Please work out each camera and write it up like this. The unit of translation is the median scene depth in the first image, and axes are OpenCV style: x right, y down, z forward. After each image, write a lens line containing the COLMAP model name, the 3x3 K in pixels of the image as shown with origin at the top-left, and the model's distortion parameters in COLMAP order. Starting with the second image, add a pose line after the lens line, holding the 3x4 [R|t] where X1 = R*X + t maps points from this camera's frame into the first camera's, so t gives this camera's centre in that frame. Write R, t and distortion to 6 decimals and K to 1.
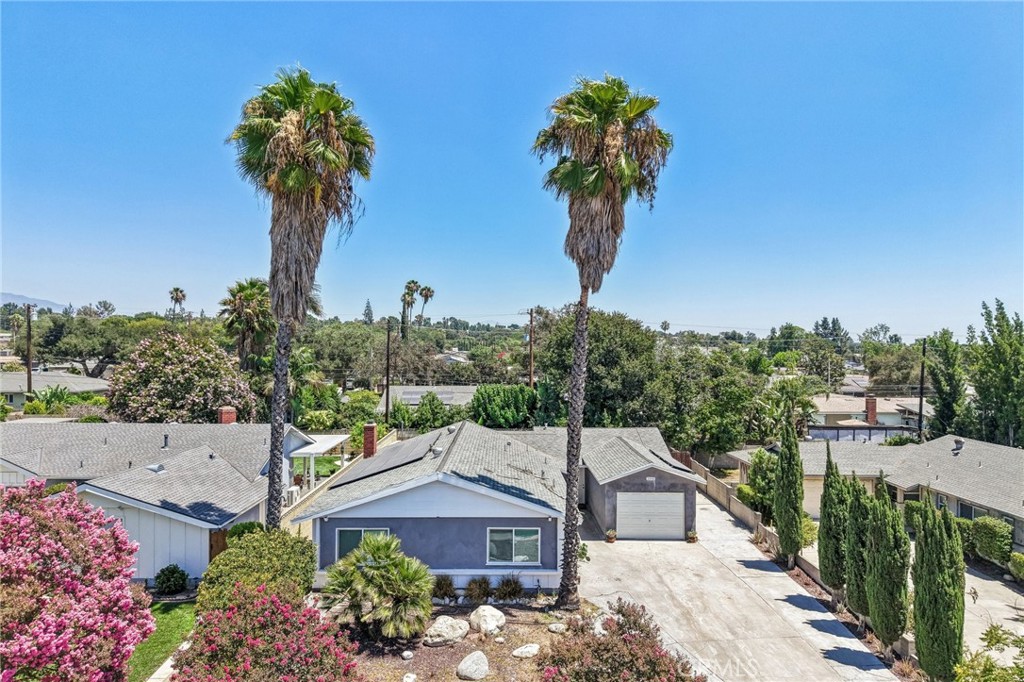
lens RADIAL K [[671.1, 0, 512.6], [0, 671.1, 343.1], [0, 0, 1]] dist [0.001527, -0.005170]
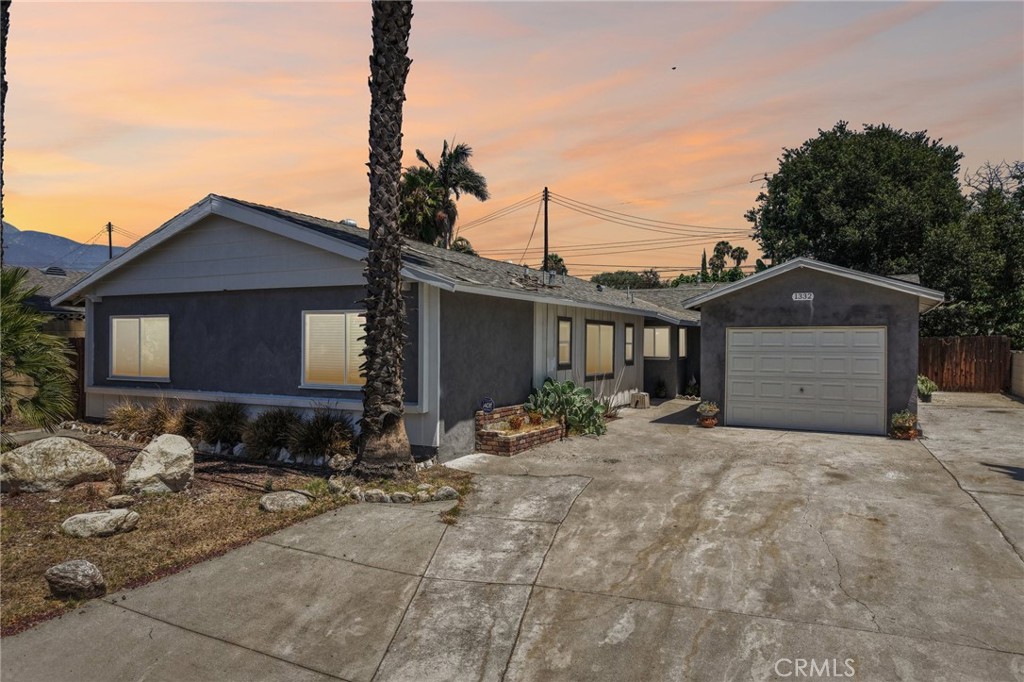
lens RADIAL K [[671.1, 0, 511.0], [0, 671.1, 340.7], [0, 0, 1]] dist [0.001527, -0.005170]
pose [[0.871565, -0.008492, -0.490207, 0.258133], [0.008602, 0.999961, -0.002028, 0.232498], [0.490205, -0.002449, 0.871604, 0.506941]]
